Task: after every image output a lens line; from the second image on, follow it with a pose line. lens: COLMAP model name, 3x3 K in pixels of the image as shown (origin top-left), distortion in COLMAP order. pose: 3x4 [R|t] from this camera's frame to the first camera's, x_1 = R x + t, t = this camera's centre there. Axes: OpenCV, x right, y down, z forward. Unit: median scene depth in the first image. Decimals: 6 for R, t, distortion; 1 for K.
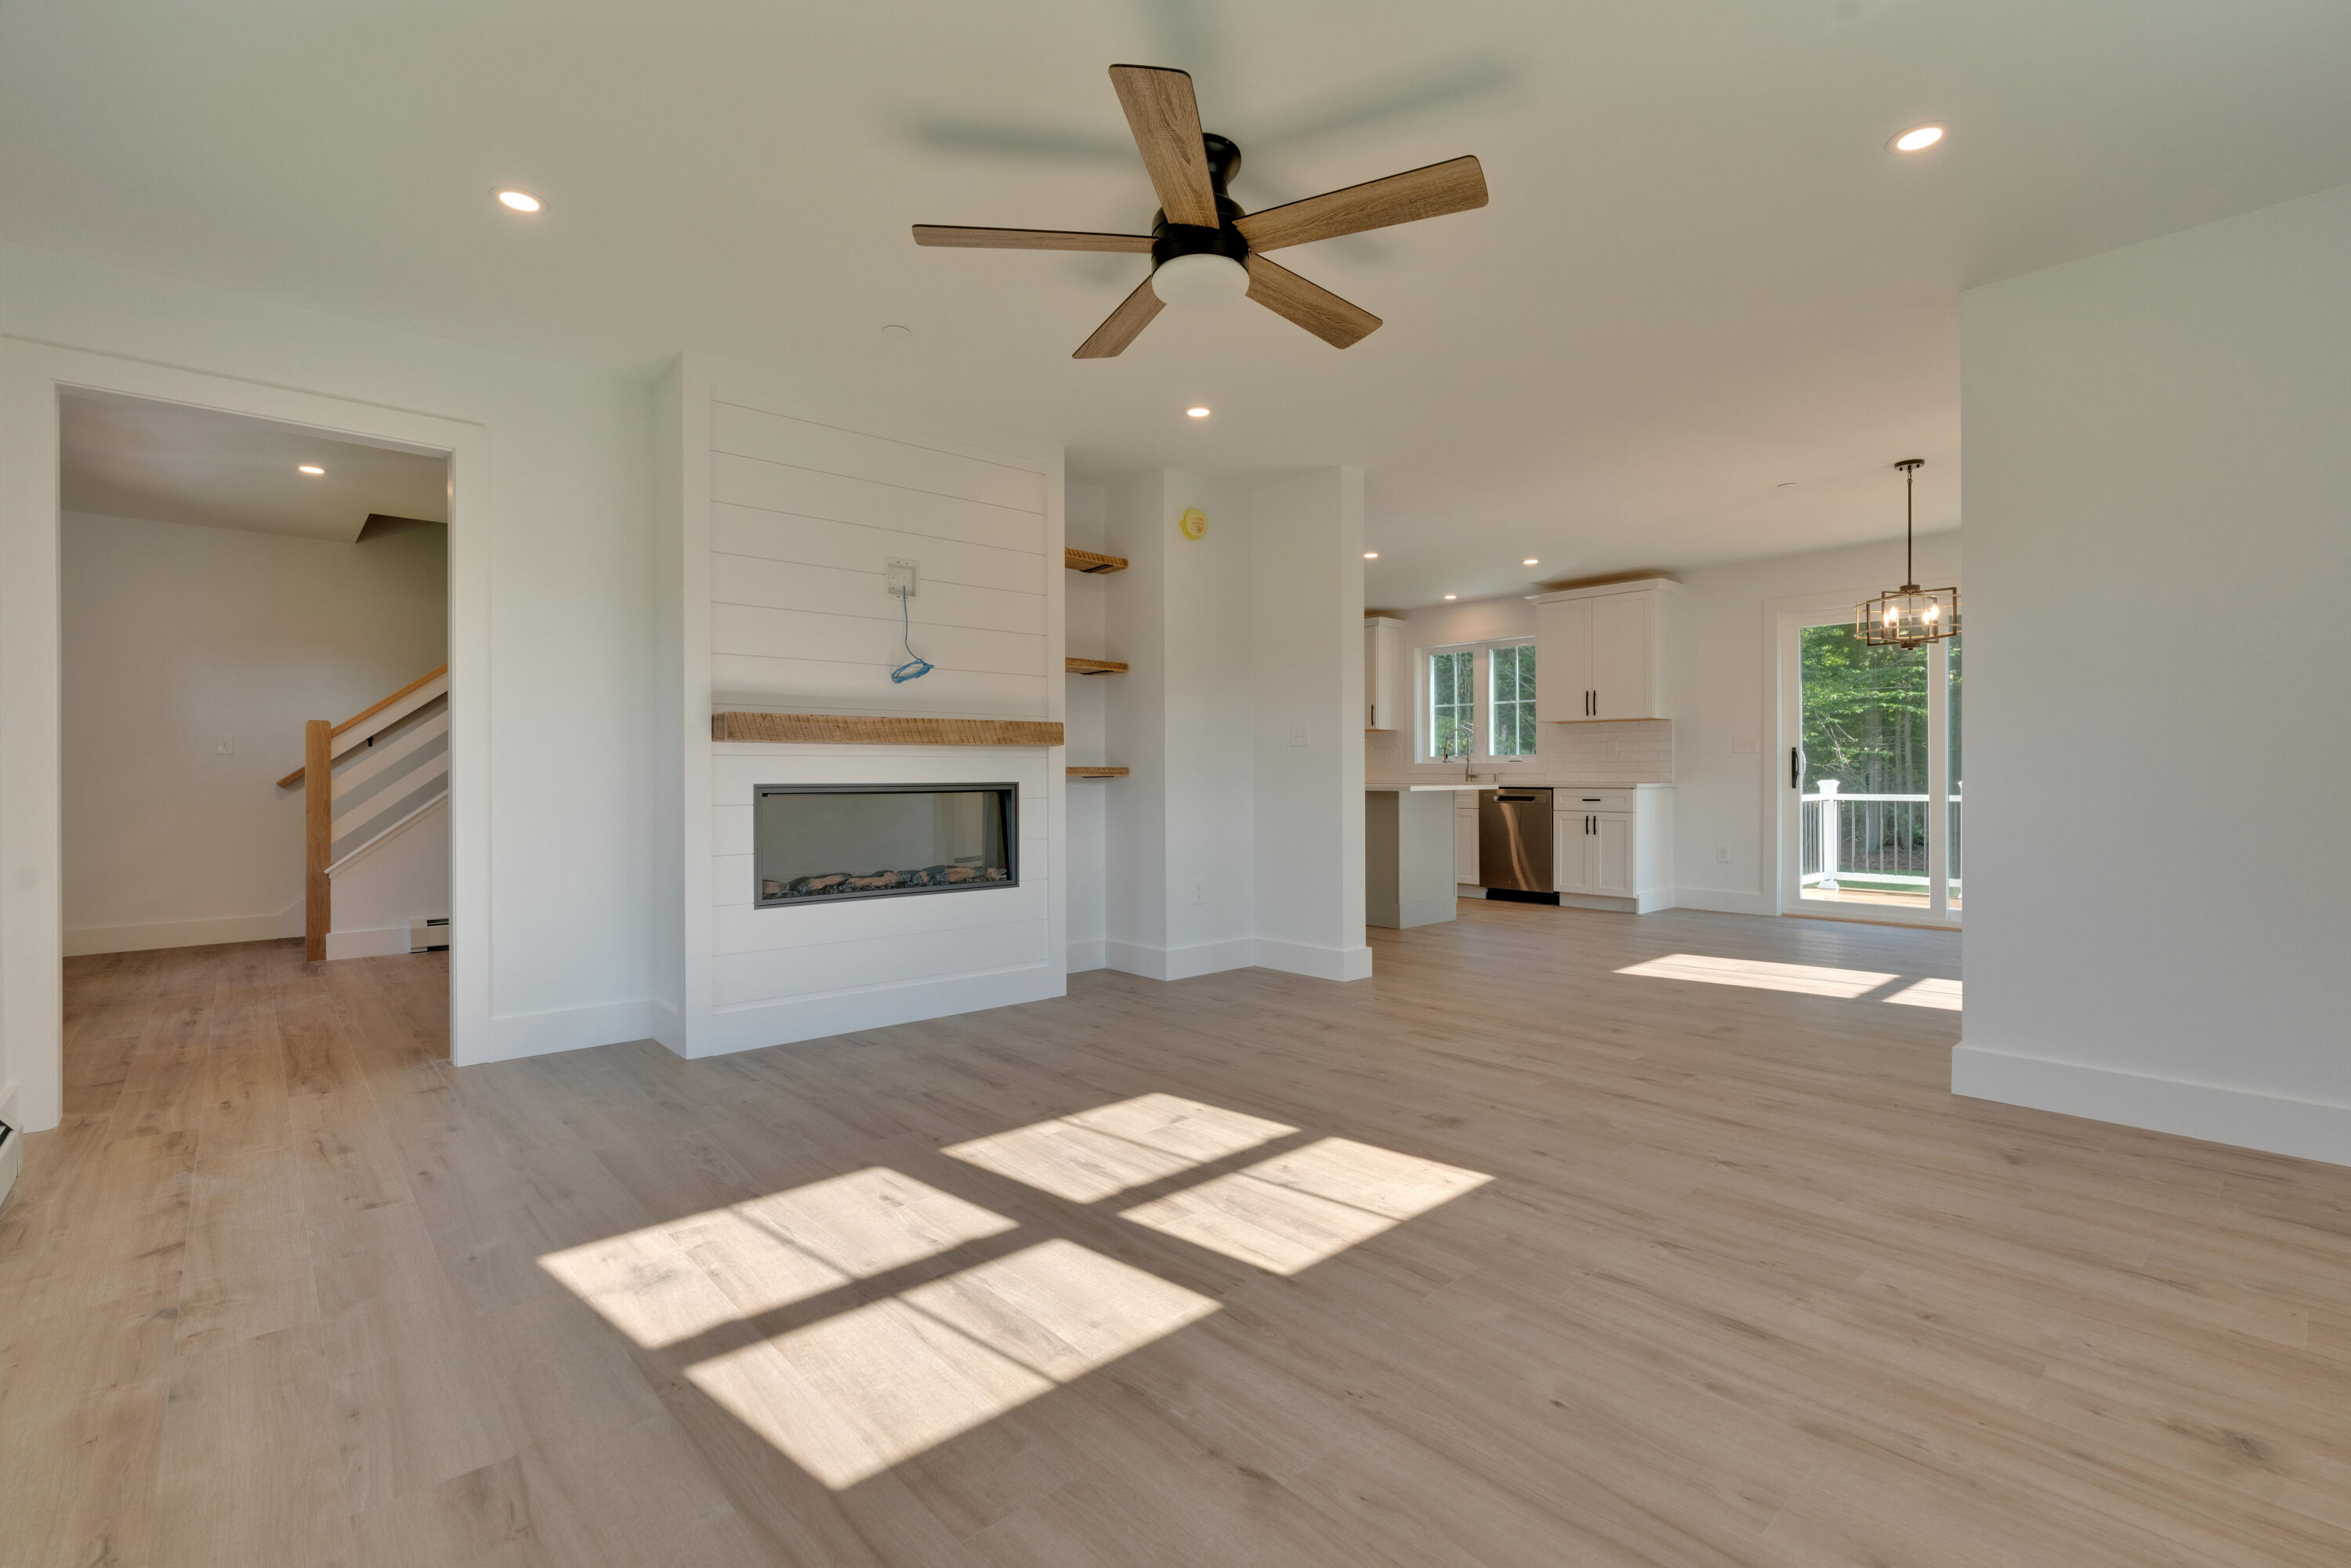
lens RADIAL K [[1079.7, 0, 1199.2], [0, 1079.7, 777.4], [0, 0, 1]] dist [-0.009770, -0.000278]
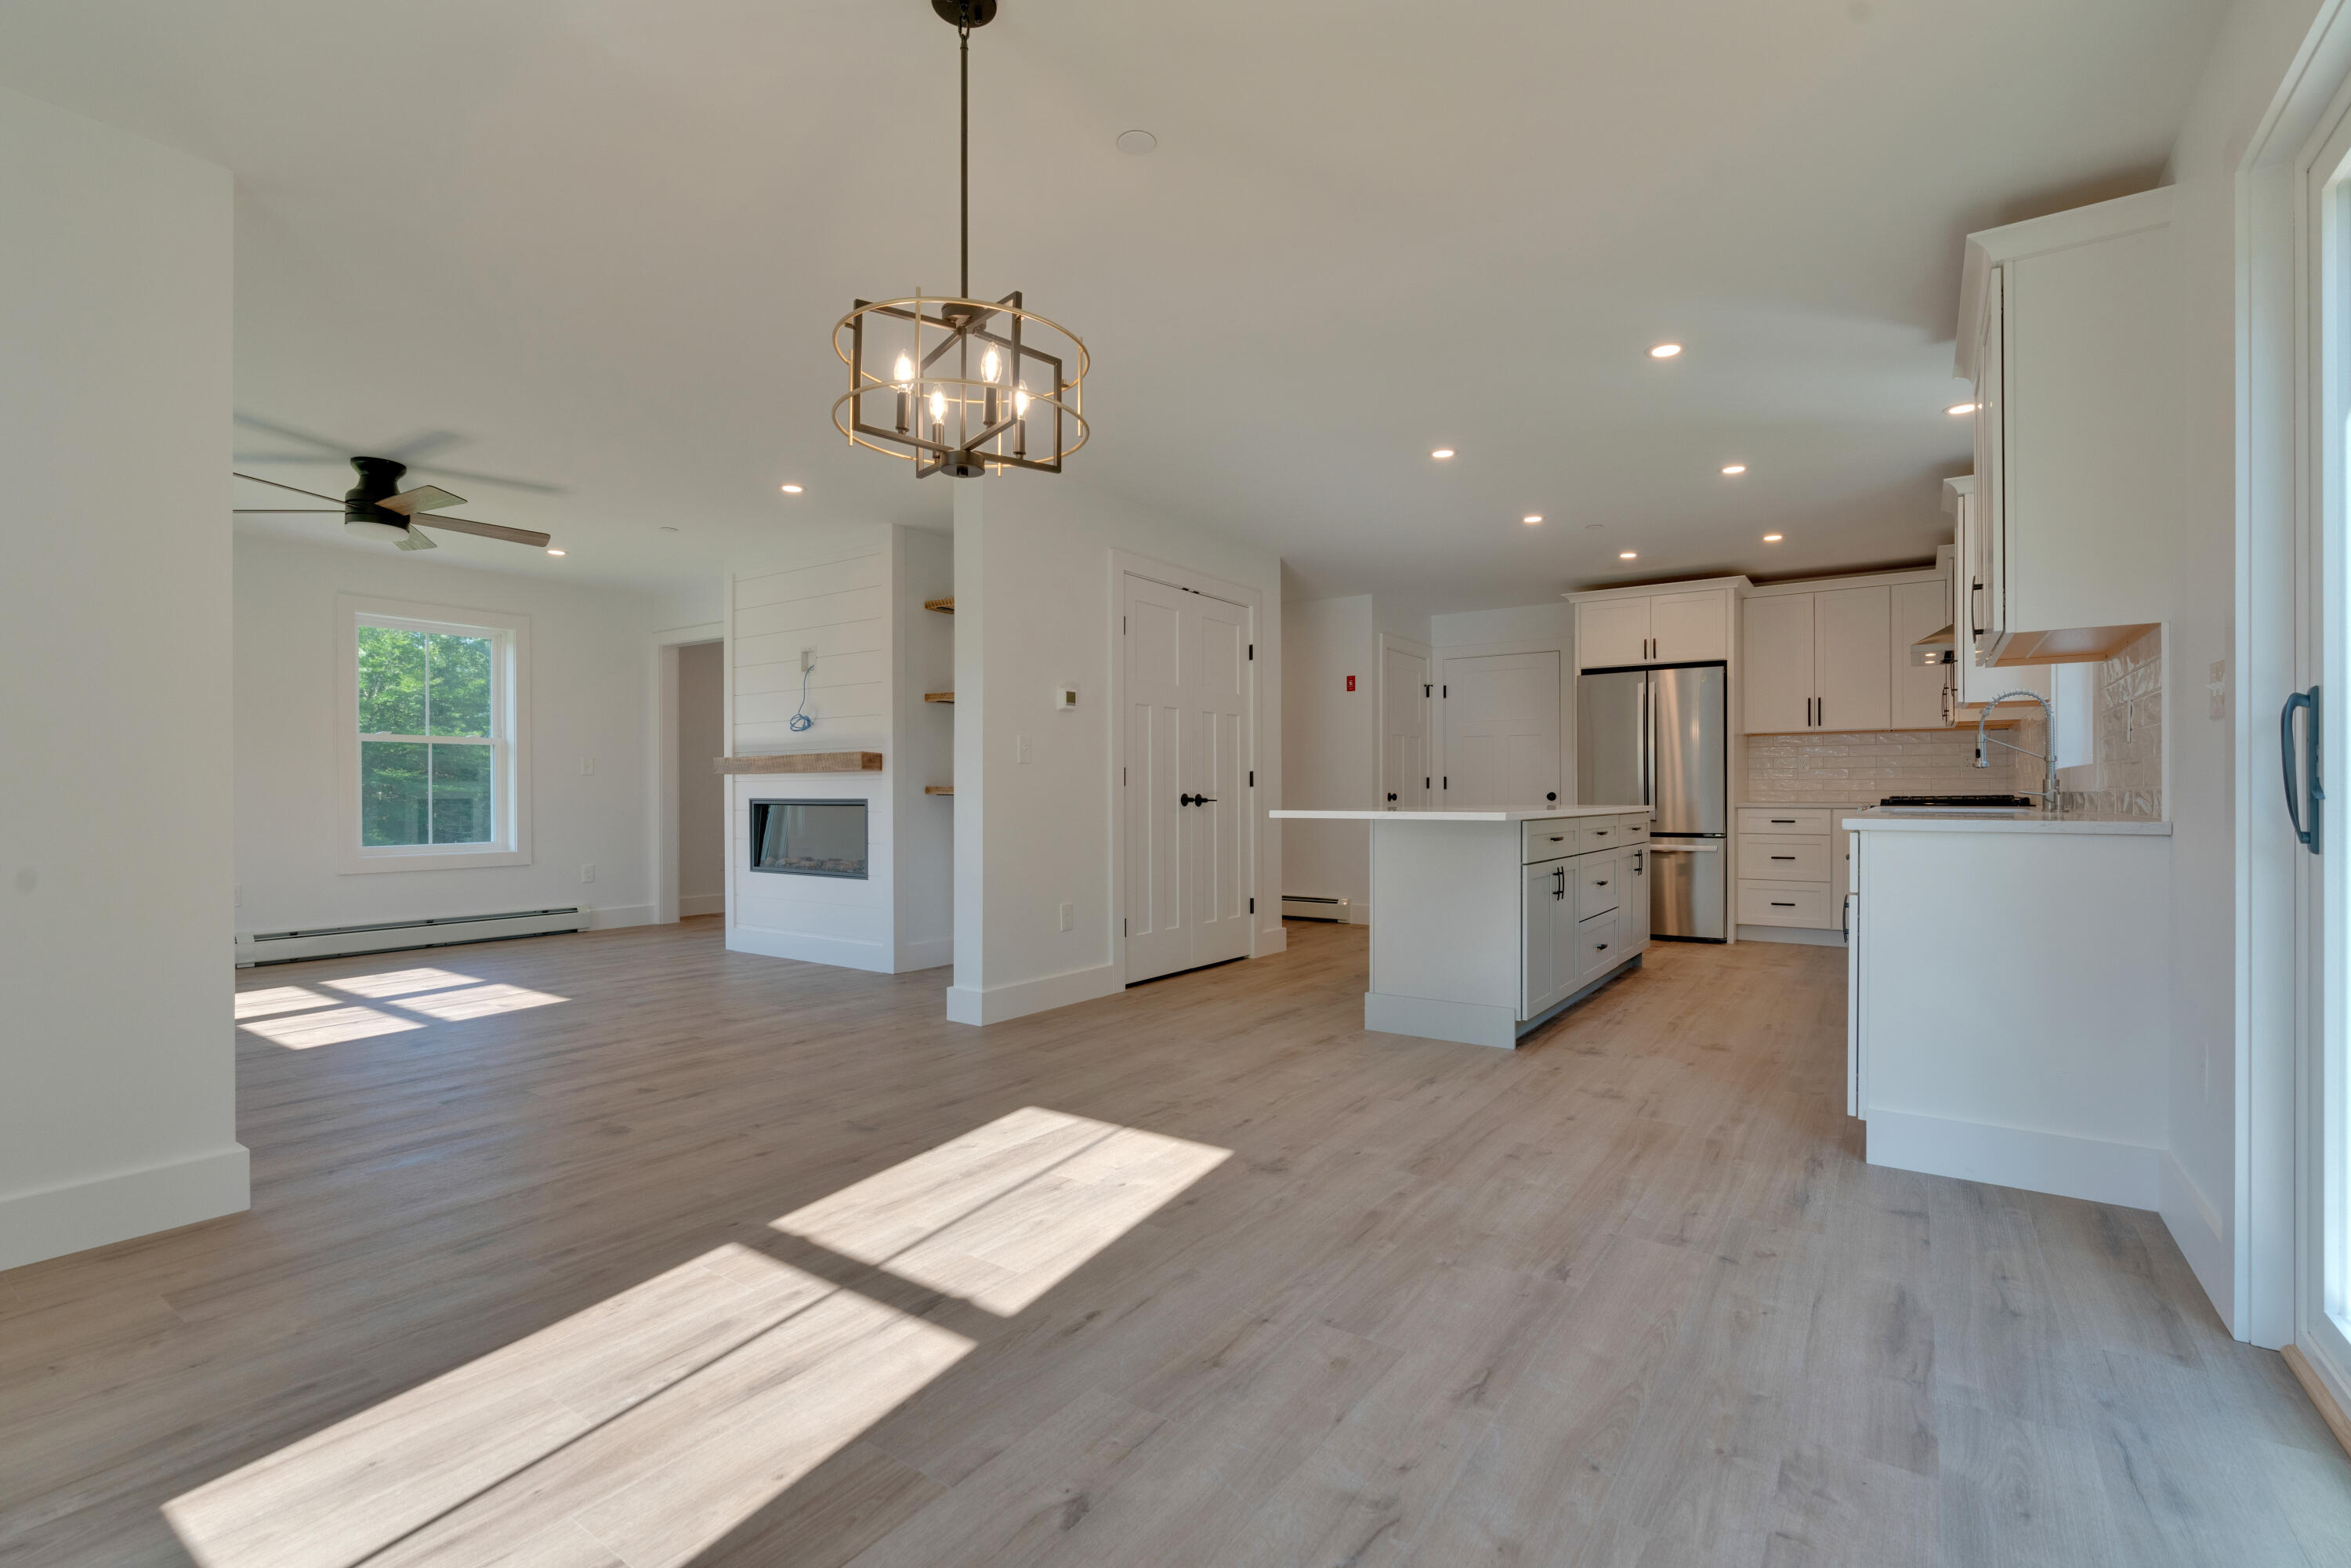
lens RADIAL K [[1079.7, 0, 1181.1], [0, 1079.7, 792.7], [0, 0, 1]] dist [-0.009770, -0.000278]
pose [[0.227538, 0.000576, -0.973769, 1.785431], [0.012818, 0.999911, 0.003587, -0.002576], [0.973685, -0.013298, 0.227510, 1.613558]]
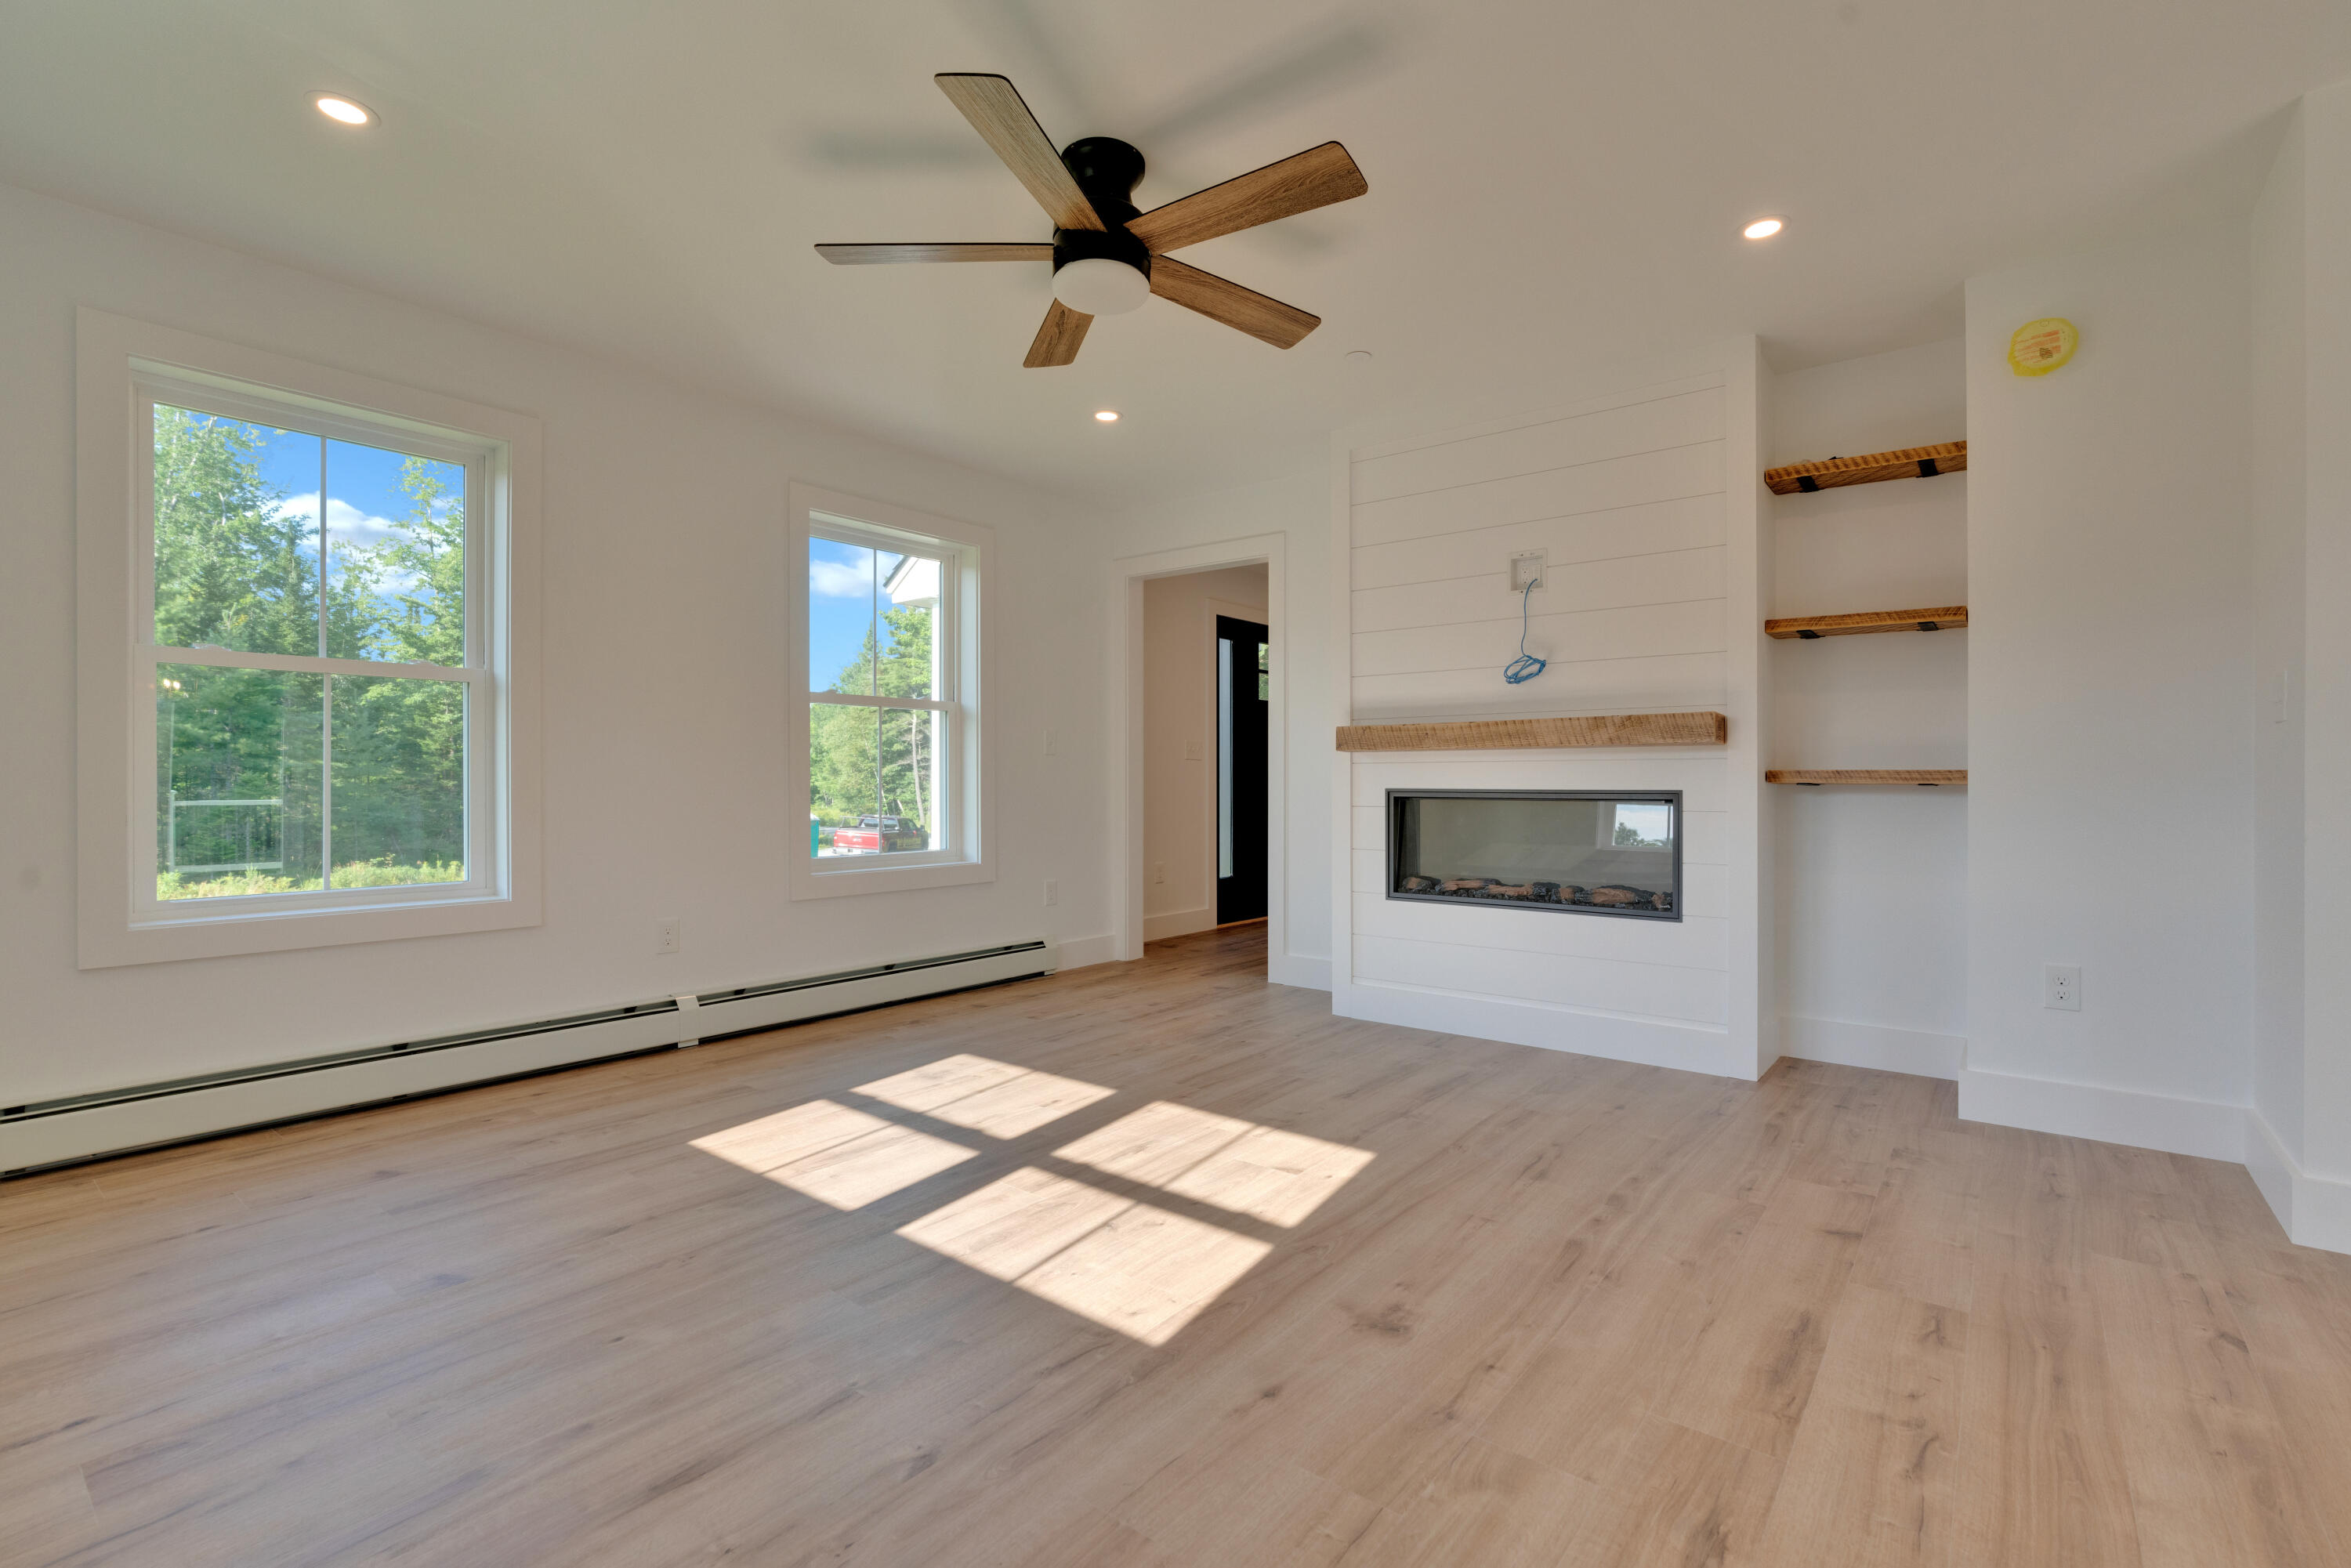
lens RADIAL K [[1079.7, 0, 1188.1], [0, 1079.7, 784.7], [0, 0, 1]] dist [-0.009770, -0.000278]
pose [[0.134929, 0.004878, -0.990843, 0.857195], [-0.002307, 0.999987, 0.004609, -0.003669], [0.990853, 0.001664, 0.134938, 0.807119]]
